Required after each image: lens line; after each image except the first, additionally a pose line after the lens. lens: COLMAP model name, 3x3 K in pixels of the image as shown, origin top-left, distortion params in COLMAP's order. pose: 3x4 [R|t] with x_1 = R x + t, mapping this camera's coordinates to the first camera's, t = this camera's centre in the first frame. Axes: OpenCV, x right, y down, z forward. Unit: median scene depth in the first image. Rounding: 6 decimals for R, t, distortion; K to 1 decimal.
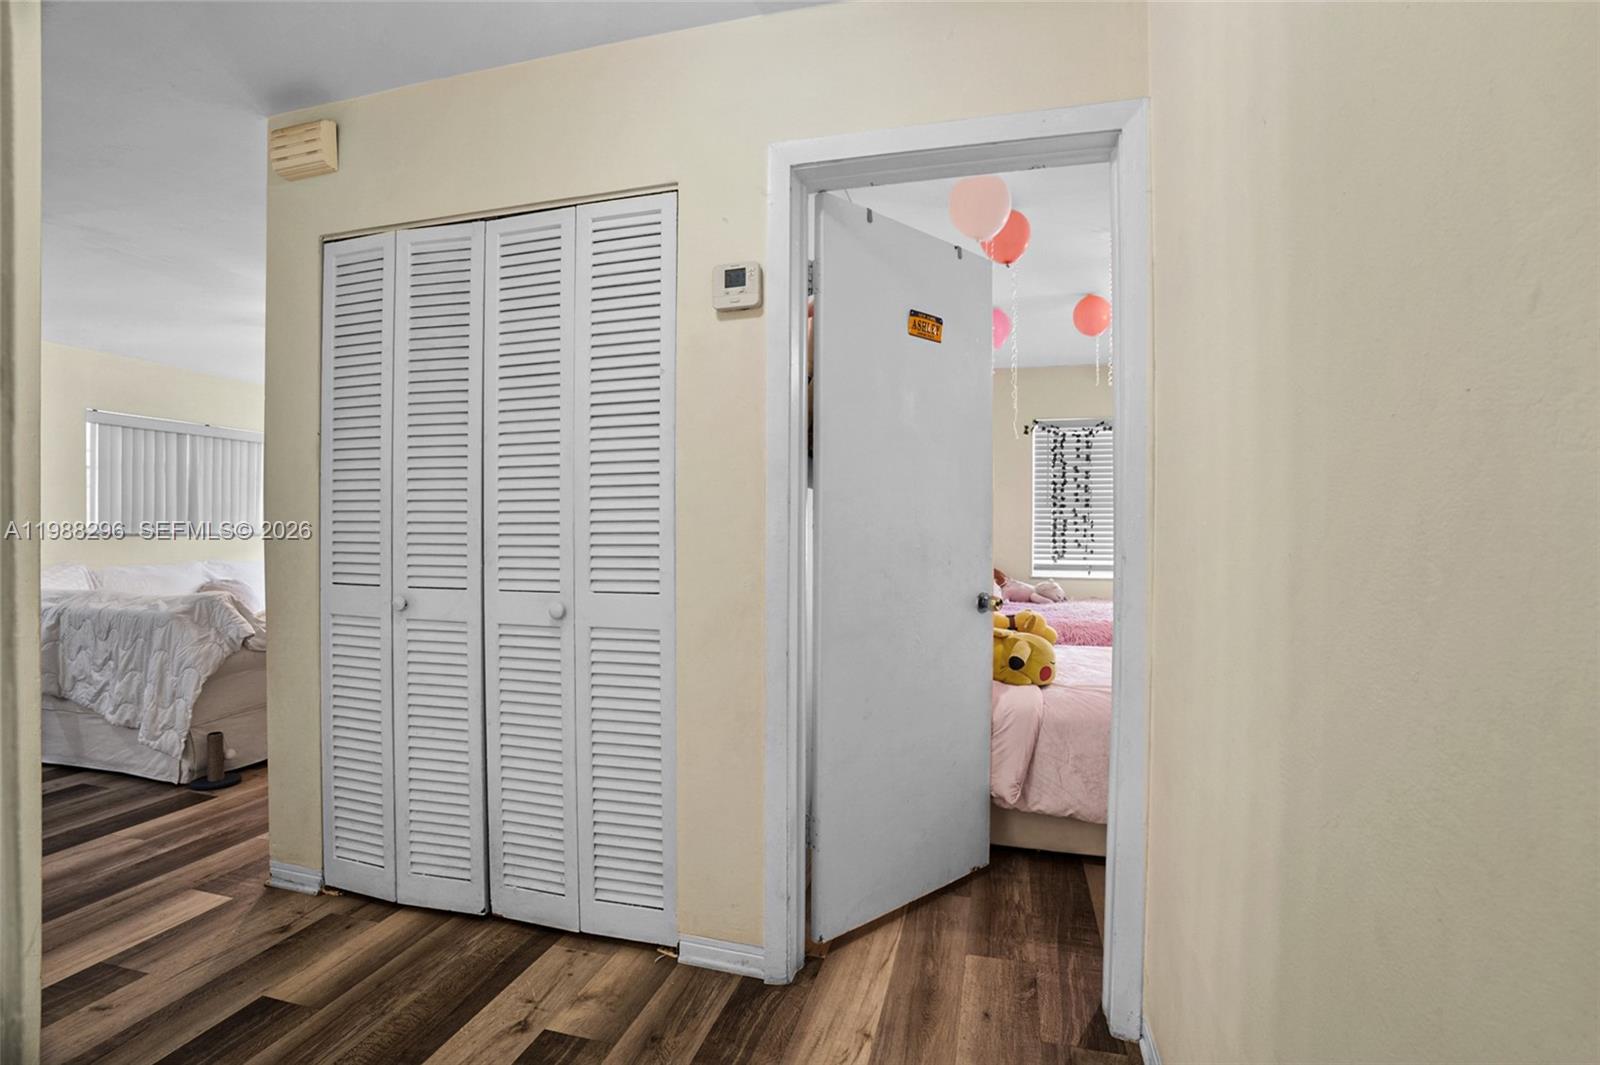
lens RADIAL K [[736.1, 0, 806.2], [0, 736.1, 526.3], [0, 0, 1]] dist [-0.068278, 0.025846]
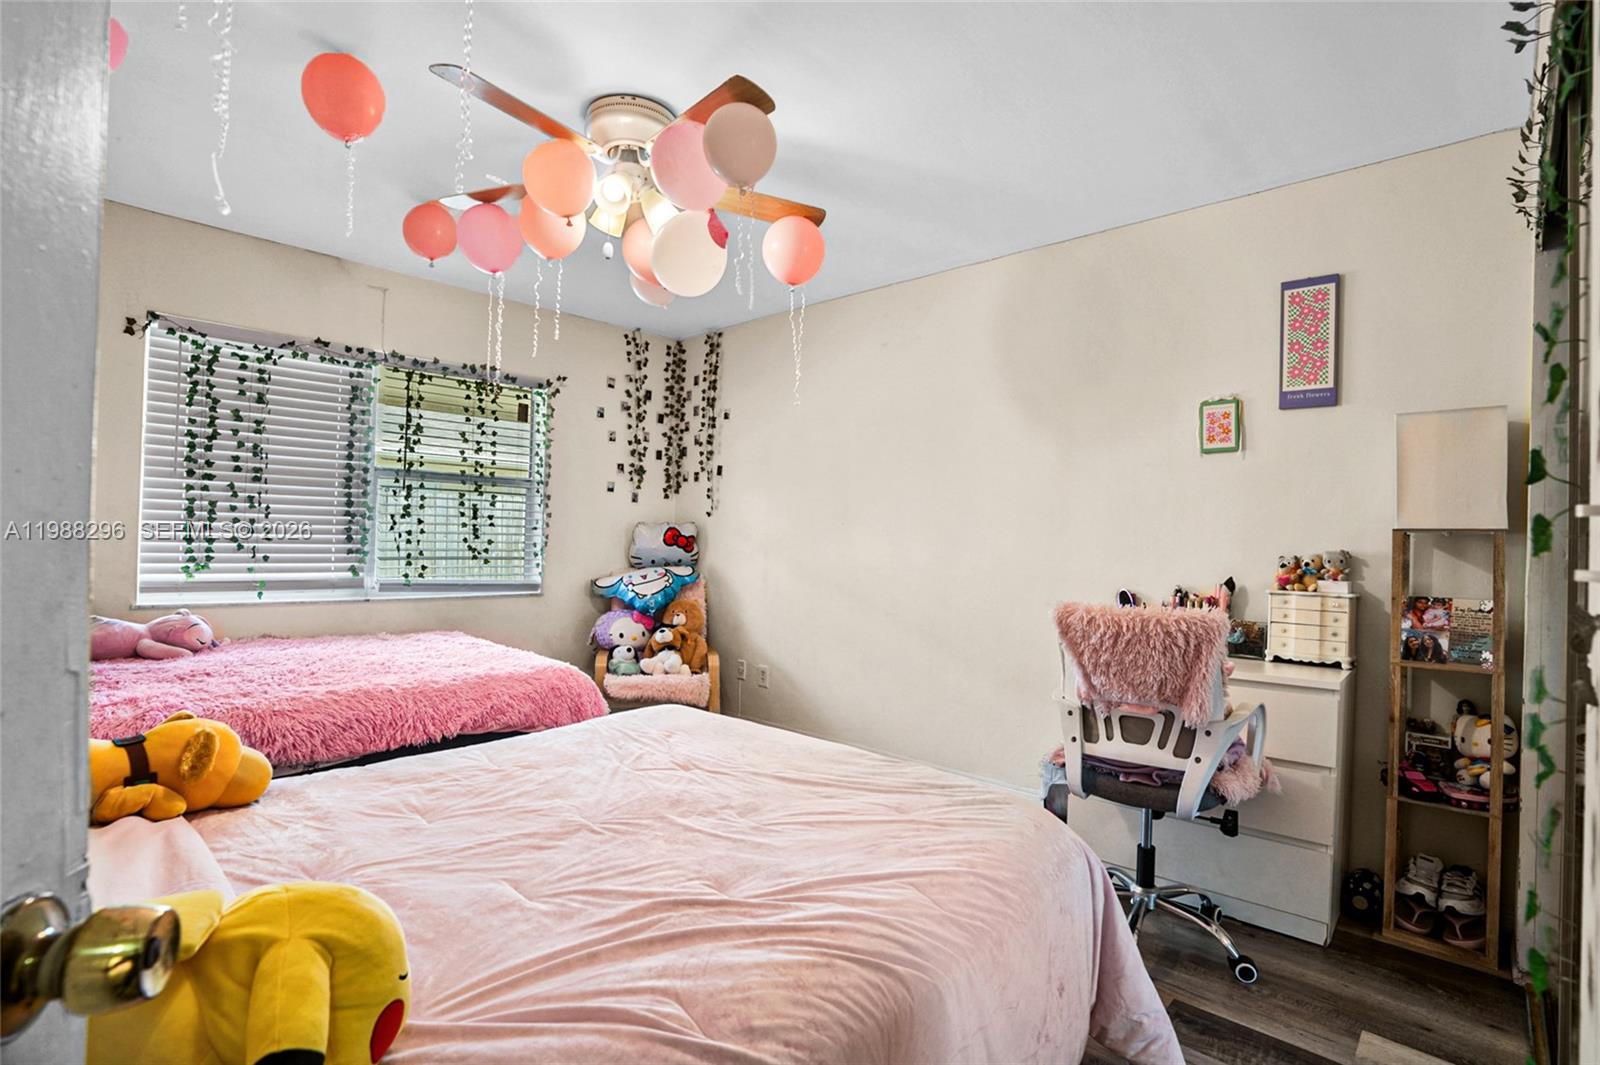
lens RADIAL K [[783.7, 0, 798.8], [0, 783.7, 537.1], [0, 0, 1]] dist [-0.049231, 0.032447]
pose [[0.493584, 0.013618, 0.869591, 0.061375], [-0.031594, 0.999498, 0.002280, 0.002827], [-0.869124, -0.028599, 0.493767, 0.311605]]
